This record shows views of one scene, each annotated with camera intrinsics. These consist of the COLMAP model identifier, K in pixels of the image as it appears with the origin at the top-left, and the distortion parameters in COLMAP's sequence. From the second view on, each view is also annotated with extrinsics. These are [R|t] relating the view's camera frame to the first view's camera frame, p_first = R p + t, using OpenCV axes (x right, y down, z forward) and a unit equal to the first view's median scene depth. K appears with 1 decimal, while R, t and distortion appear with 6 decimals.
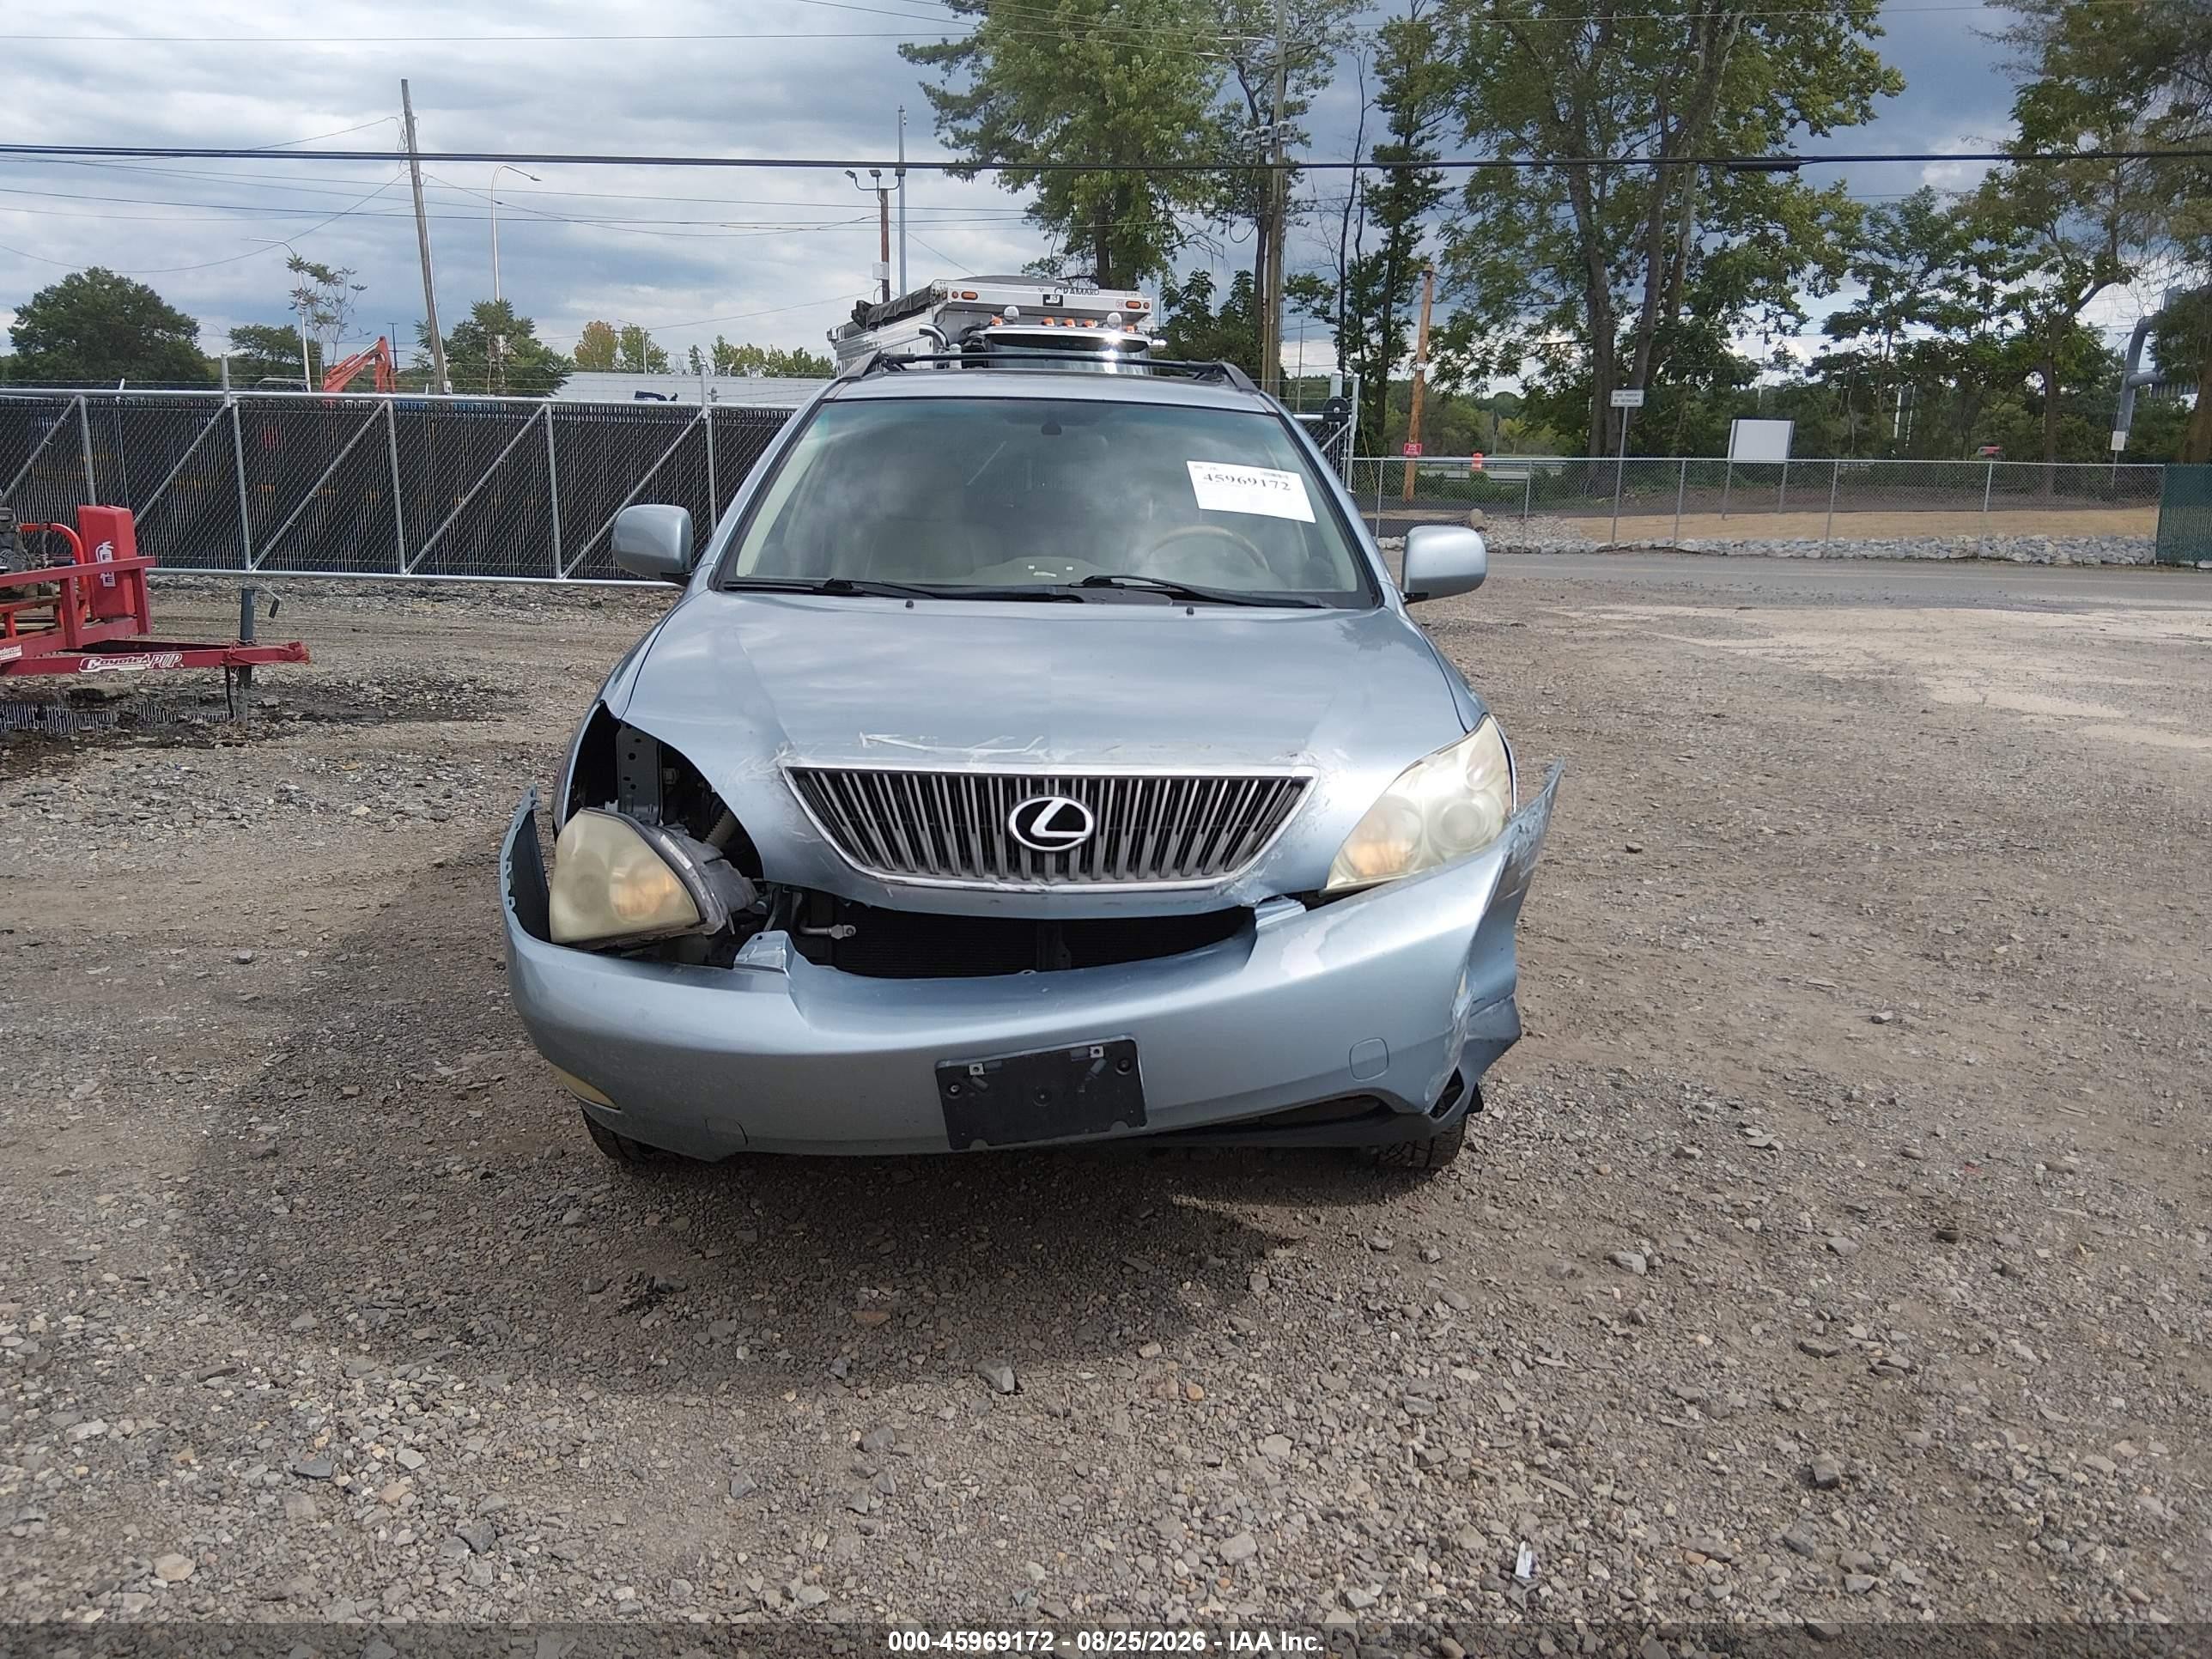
lens RADIAL K [[1708.6, 0, 1097.7], [0, 1708.6, 821.2], [0, 0, 1]] dist [0.122836, -0.221257]
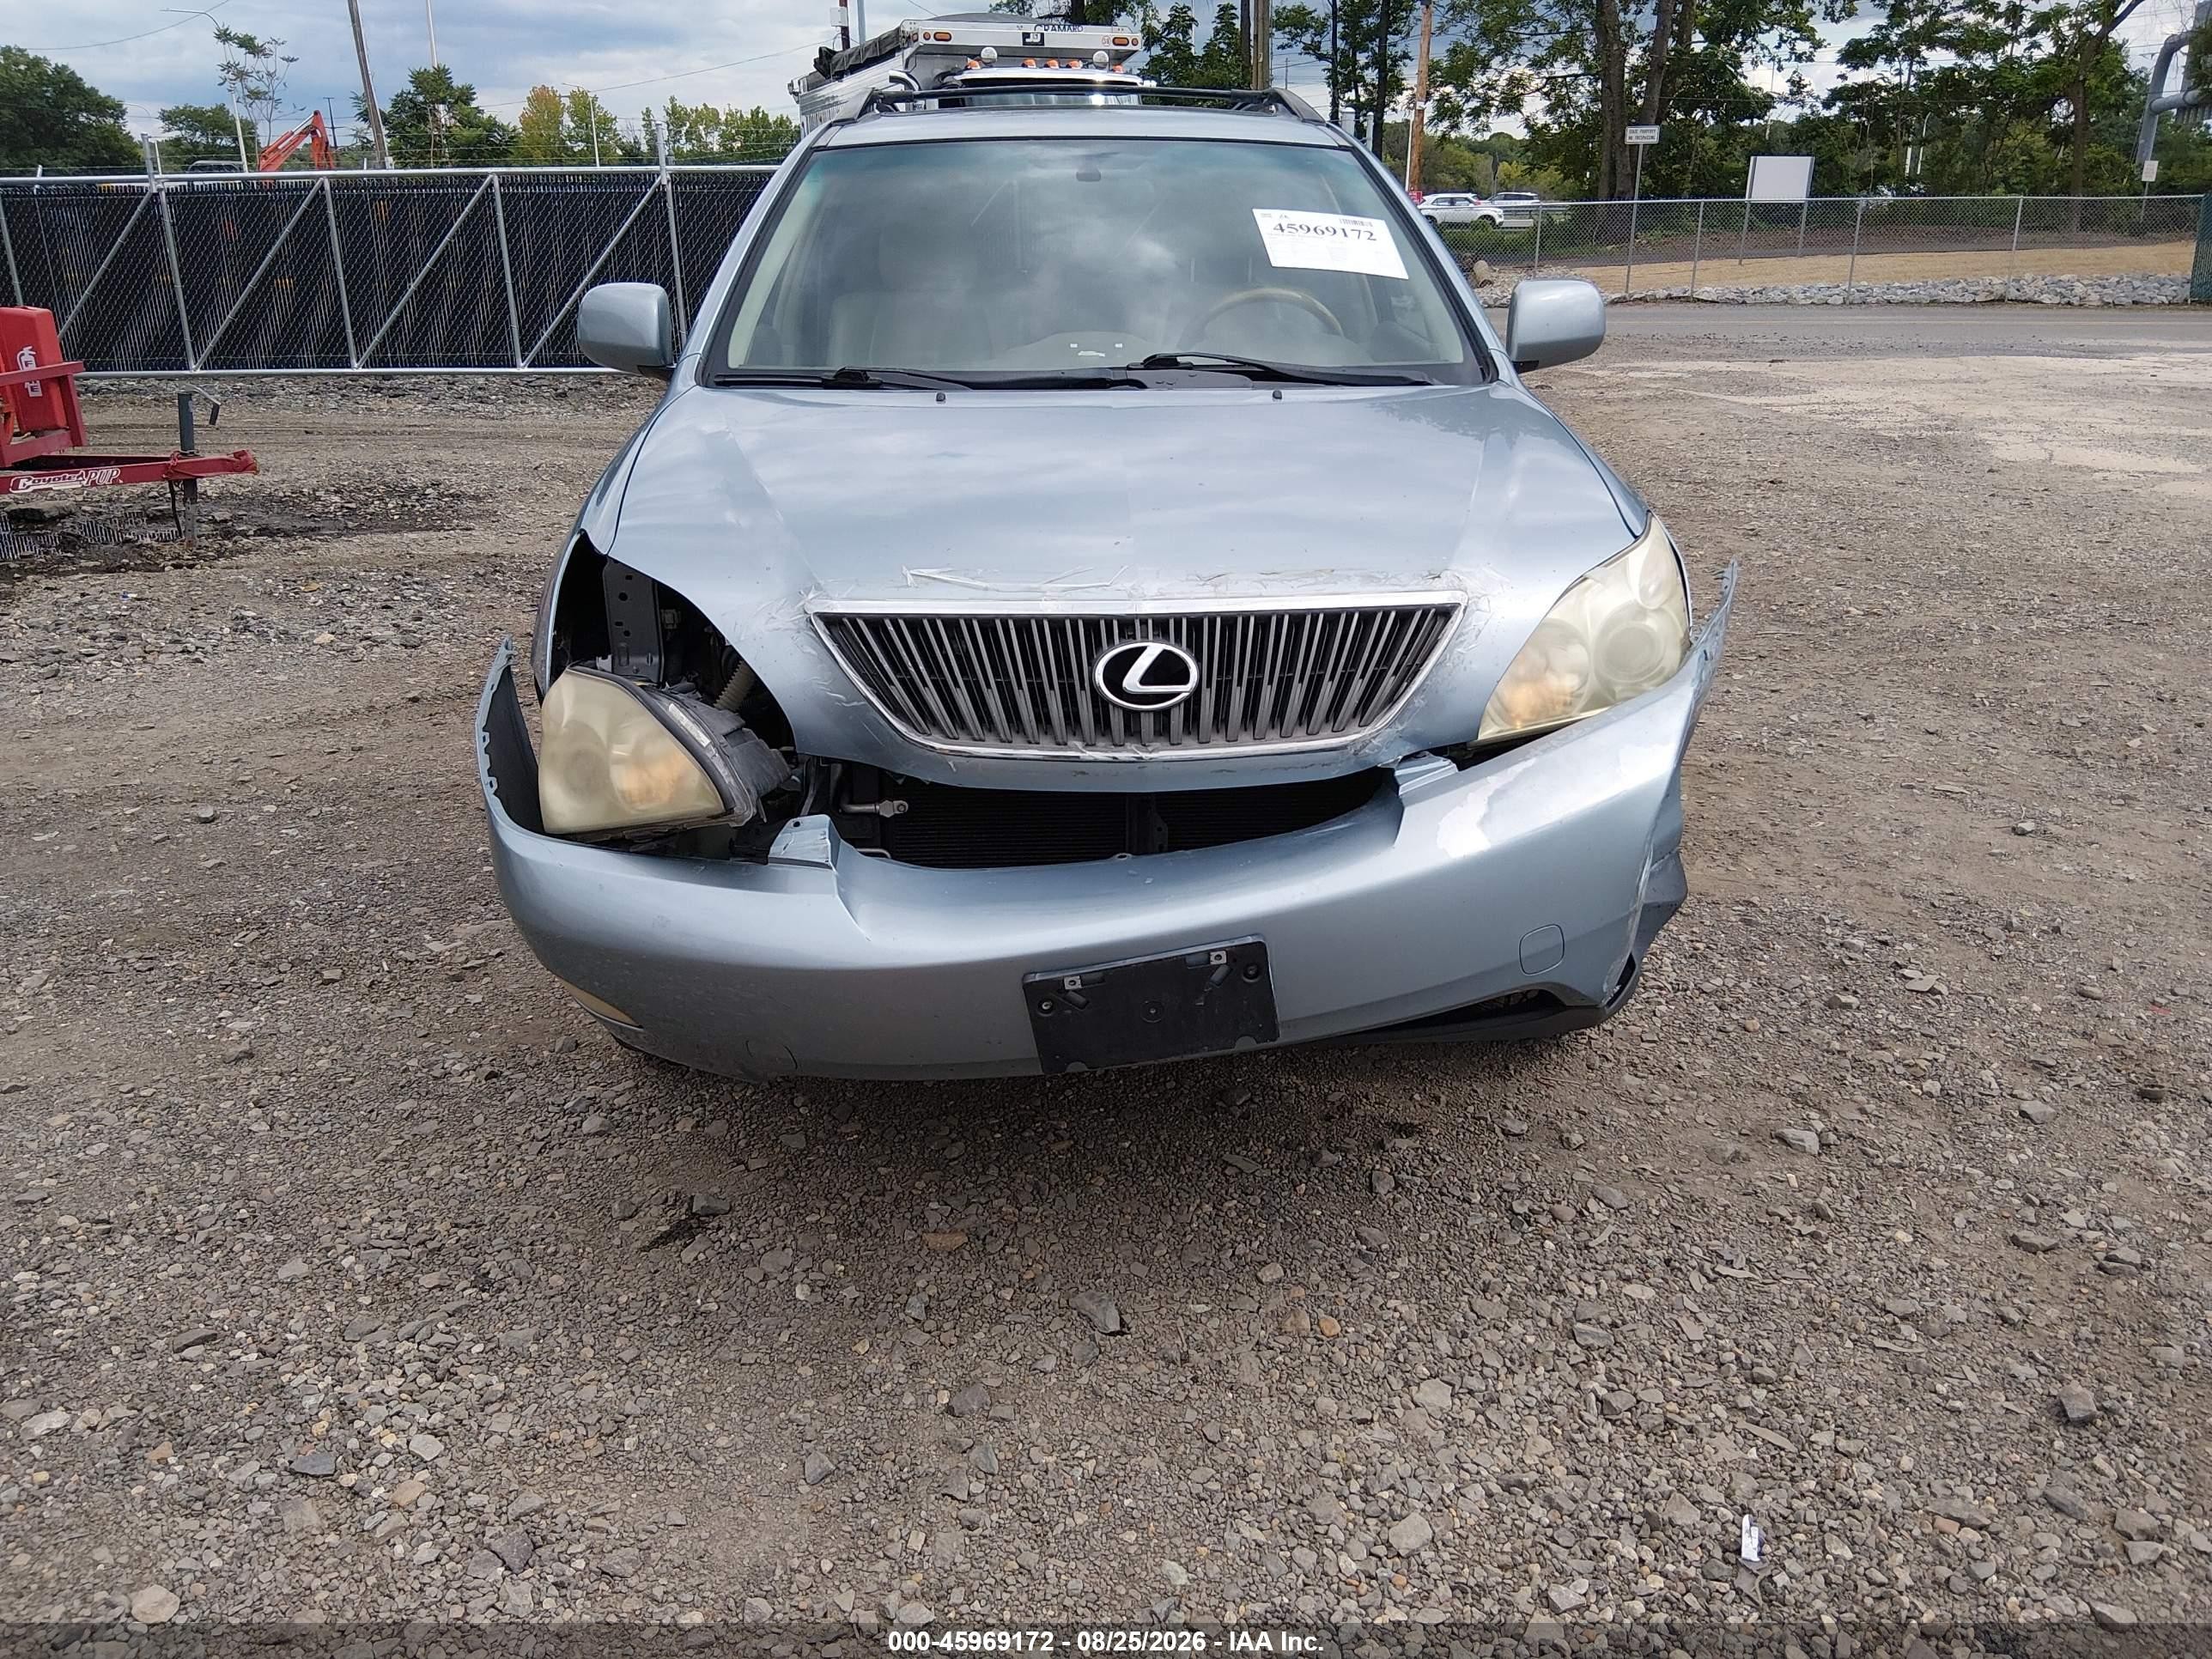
lens RADIAL K [[1686.7, 0, 1098.8], [0, 1686.7, 830.0], [0, 0, 1]] dist [0.102724, -0.182344]
pose [[0.999426, -0.033077, 0.007384, -0.049979], [0.031768, 0.990208, 0.135938, -0.030608], [-0.011808, -0.135625, 0.990690, 0.166441]]
